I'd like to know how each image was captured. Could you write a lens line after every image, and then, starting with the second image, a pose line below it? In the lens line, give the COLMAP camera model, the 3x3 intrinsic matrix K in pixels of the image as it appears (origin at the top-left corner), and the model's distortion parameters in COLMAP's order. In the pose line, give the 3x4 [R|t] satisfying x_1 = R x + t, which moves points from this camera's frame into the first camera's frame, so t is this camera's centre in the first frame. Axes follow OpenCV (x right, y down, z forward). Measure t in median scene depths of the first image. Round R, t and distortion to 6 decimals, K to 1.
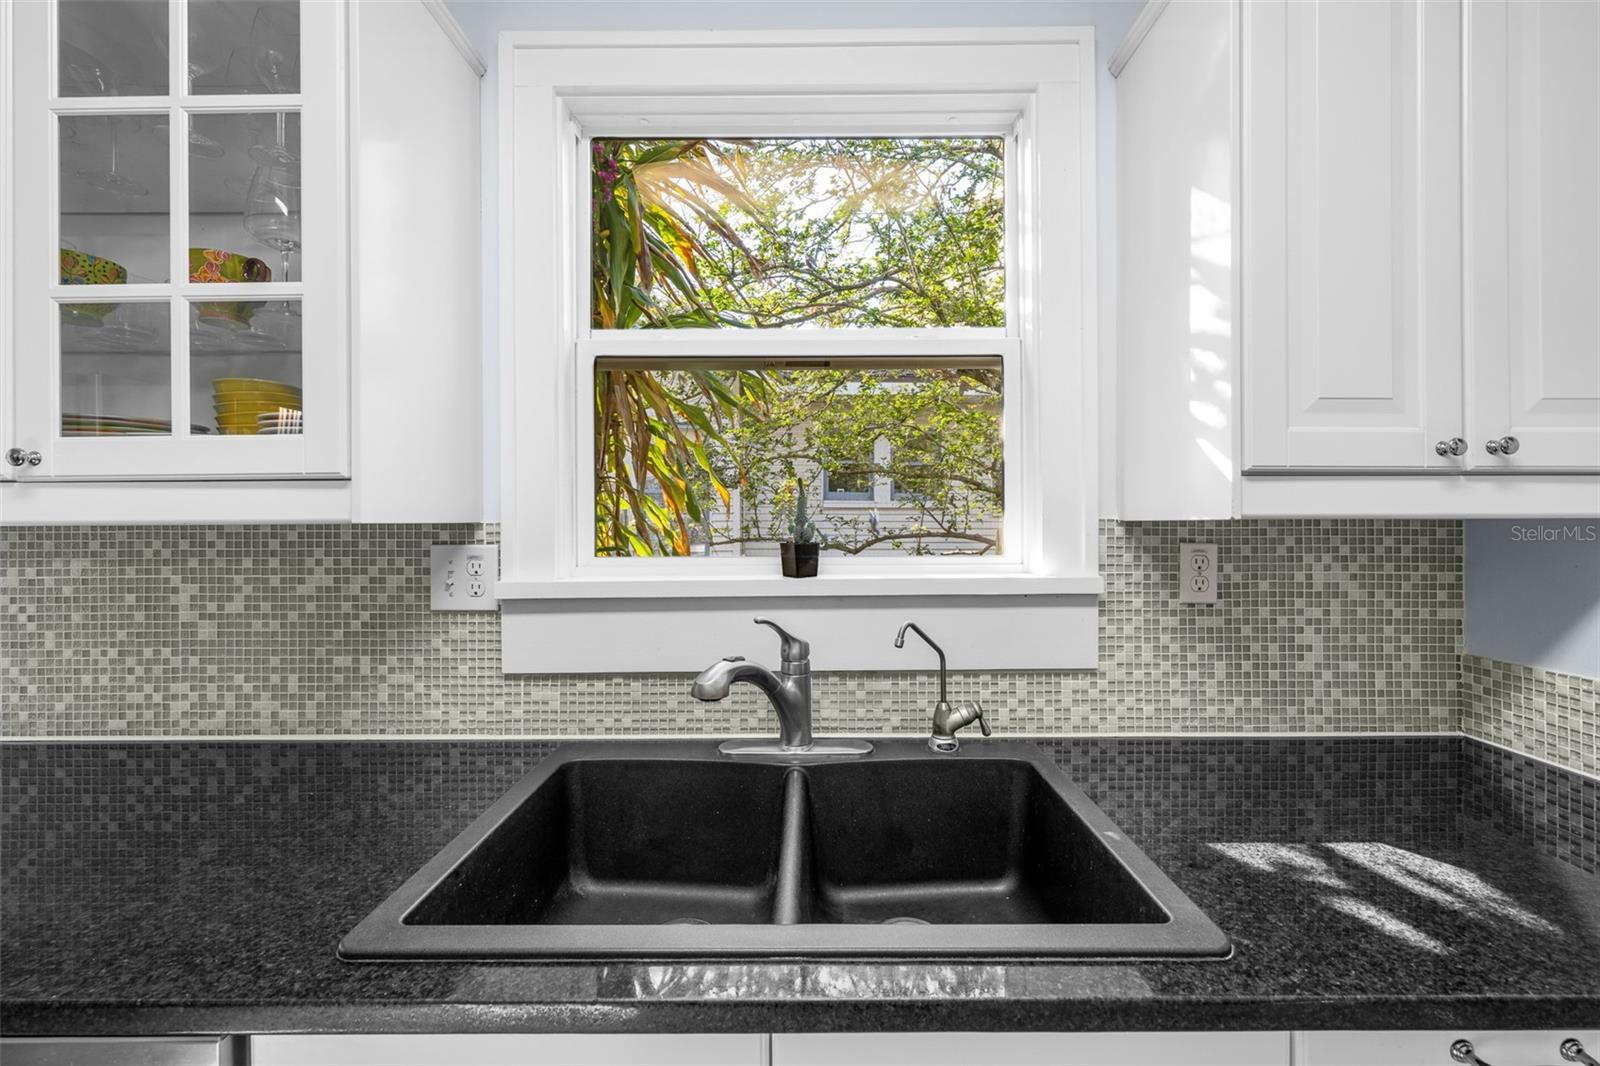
lens RADIAL K [[642.9, 0, 802.6], [0, 642.9, 521.6], [0, 0, 1]] dist [-0.000651, 0.000416]
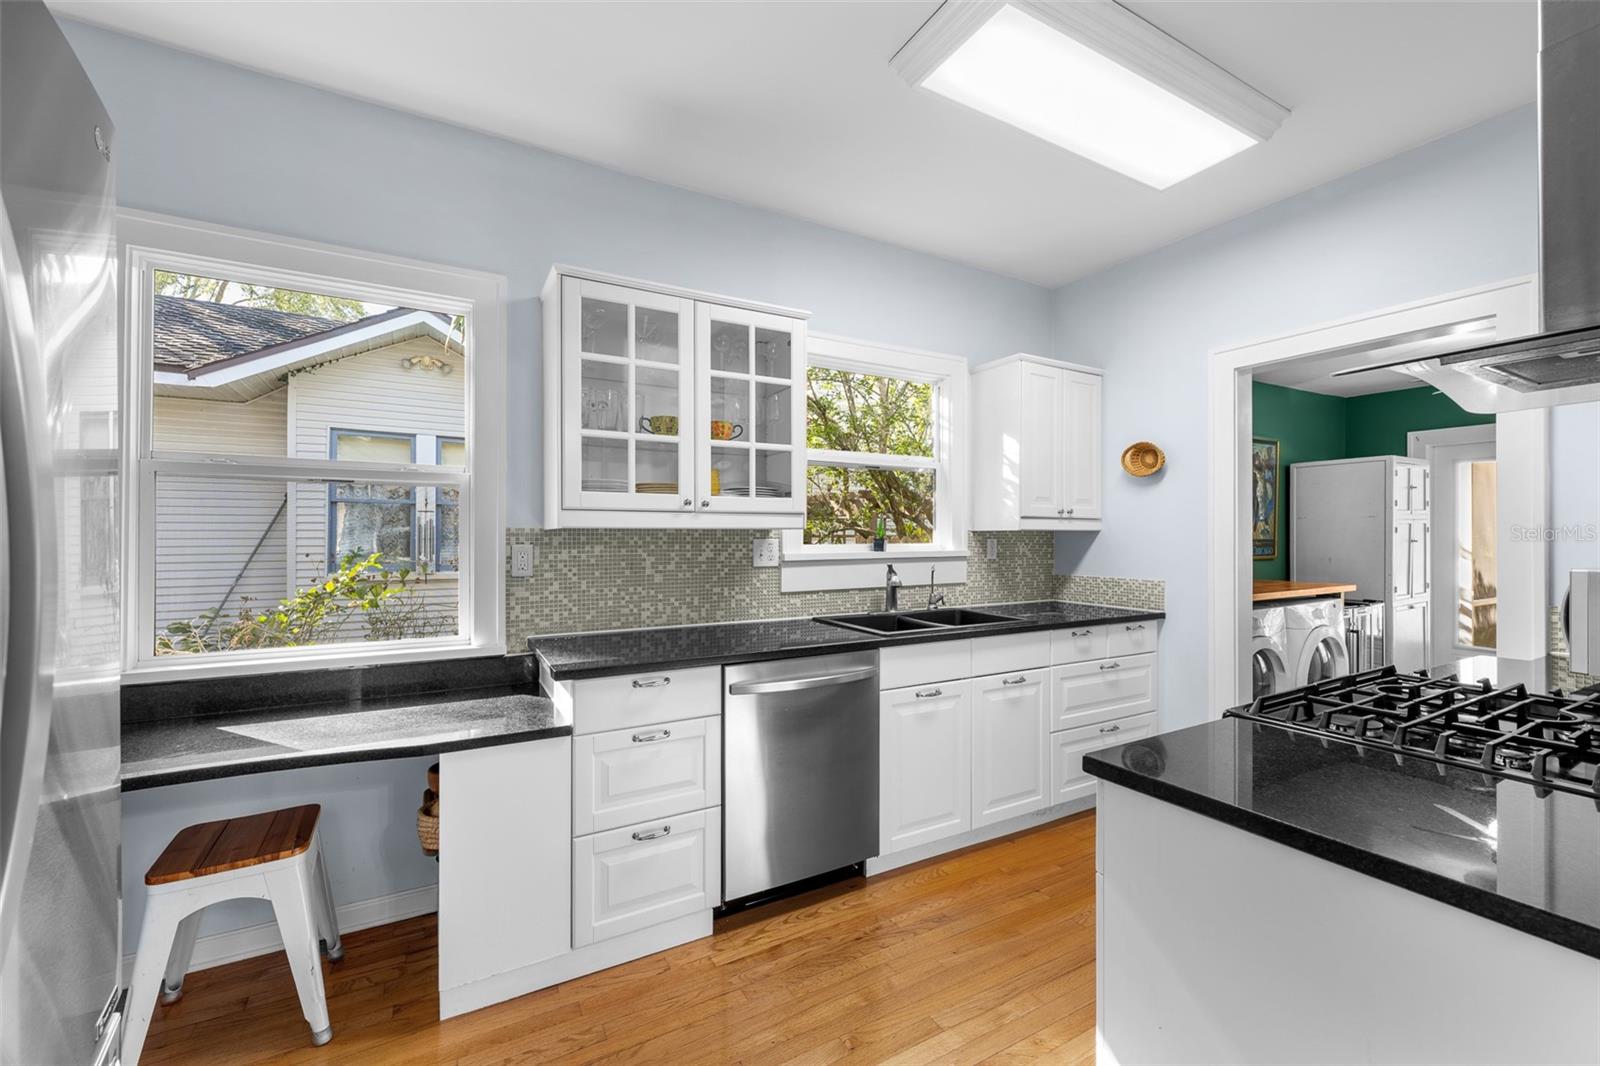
lens RADIAL K [[642.9, 0, 797.0], [0, 642.9, 536.2], [0, 0, 1]] dist [-0.000651, 0.000416]
pose [[0.874397, 0.003542, 0.485198, -1.569313], [-0.005739, 0.999979, 0.003042, 0.018920], [-0.485177, -0.005444, 0.874399, -1.116587]]
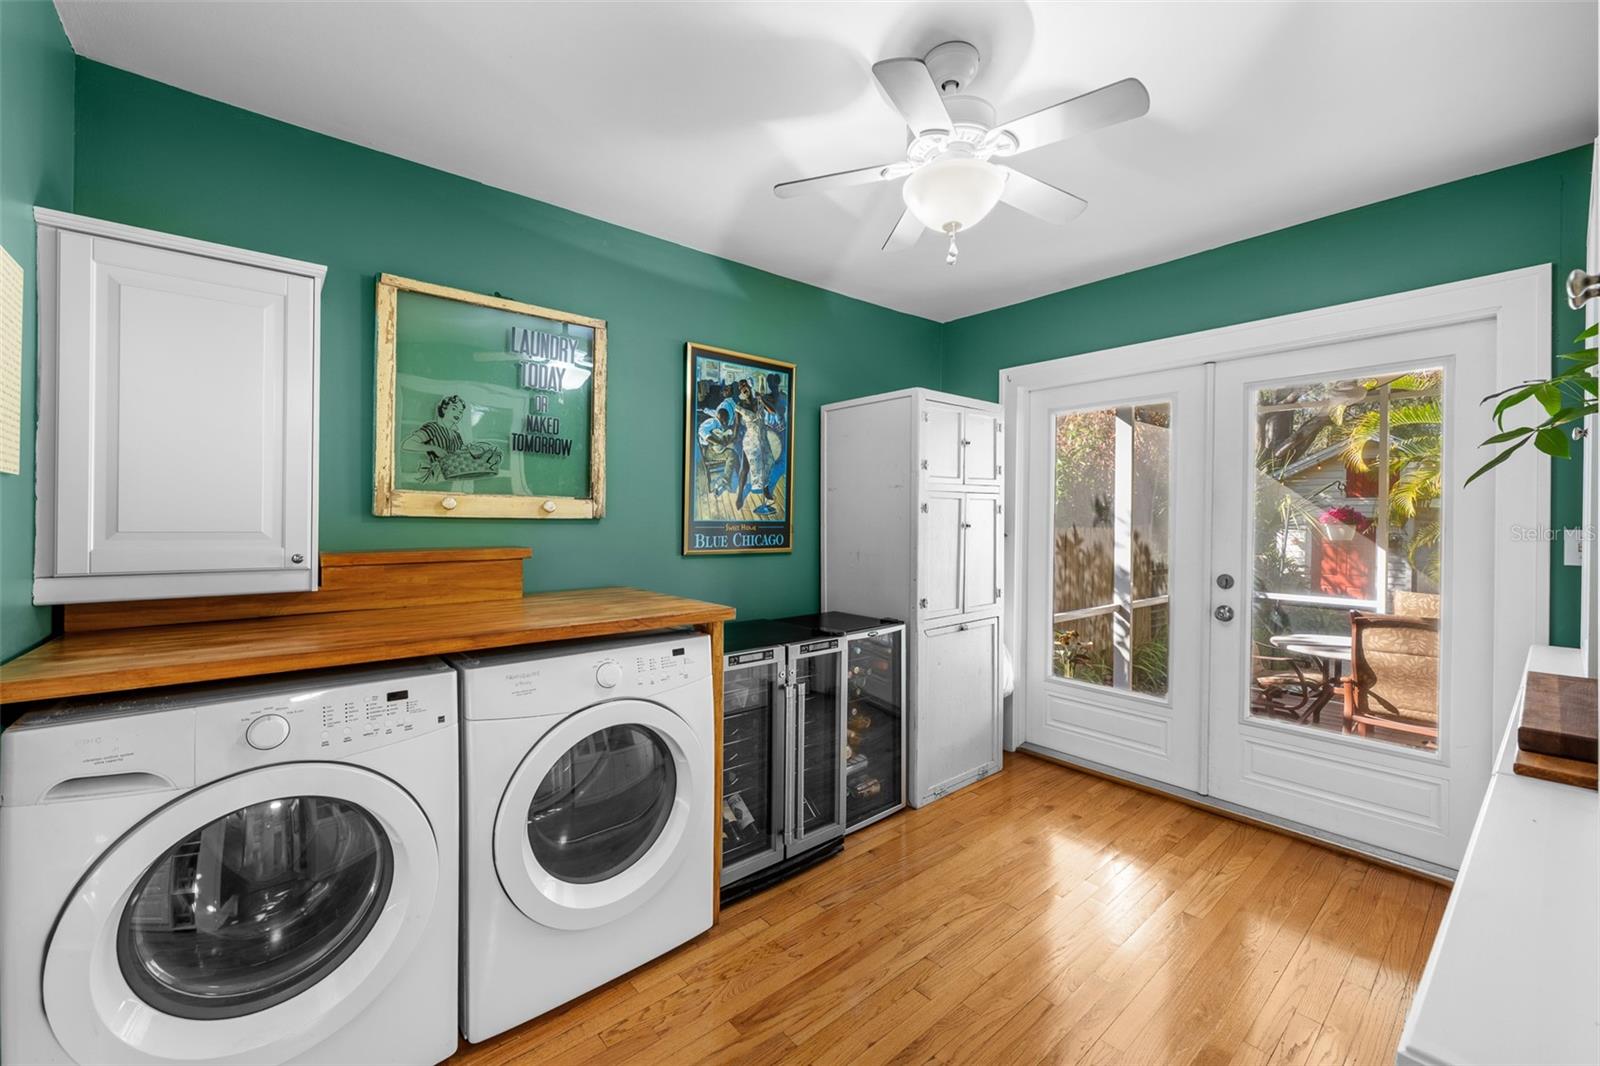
lens RADIAL K [[642.9, 0, 800.0], [0, 642.9, 523.9], [0, 0, 1]] dist [-0.000651, 0.000416]
pose [[0.765815, 0.006619, 0.643027, 1.468222], [-0.013362, 0.999895, 0.005621, 0.026588], [-0.642922, -0.012896, 0.765823, -1.037351]]
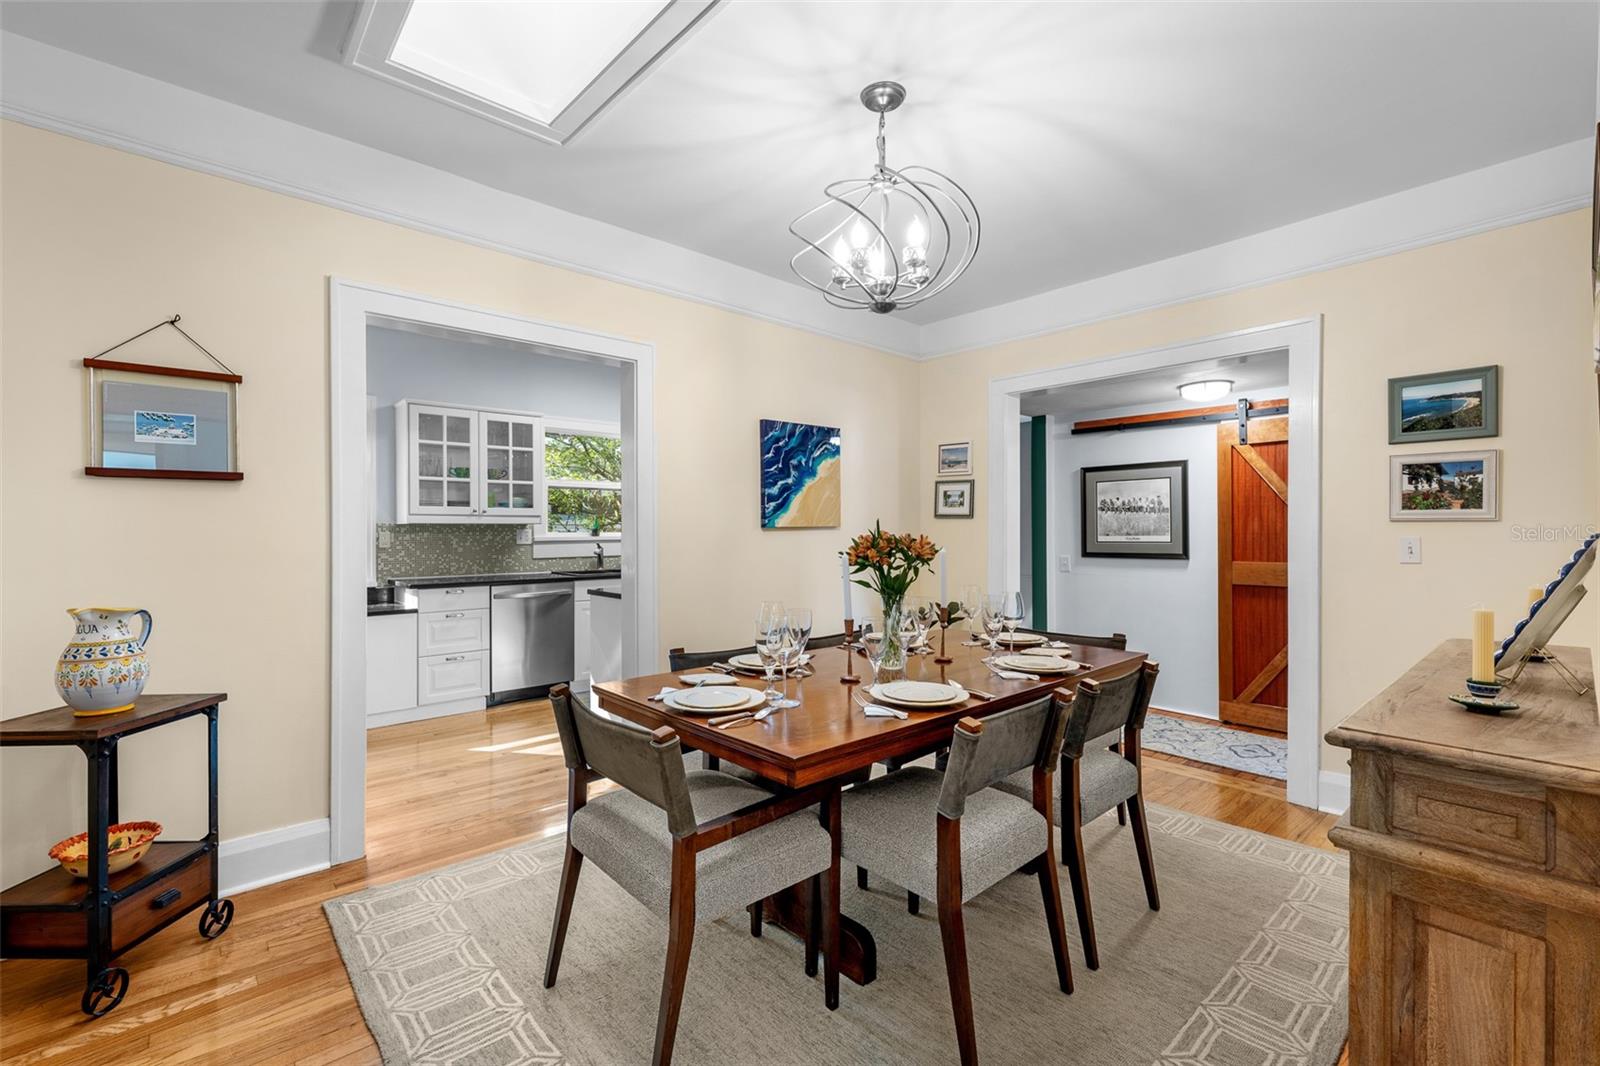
lens RADIAL K [[698.6, 0, 799.5], [0, 698.6, 530.8], [0, 0, 1]] dist [0.001589, 0.000064]
pose [[0.747693, 0.001344, 0.664043, -2.274054], [-0.003666, 0.999991, 0.002105, 0.031063], [-0.664034, -0.004008, 0.747691, -3.780654]]
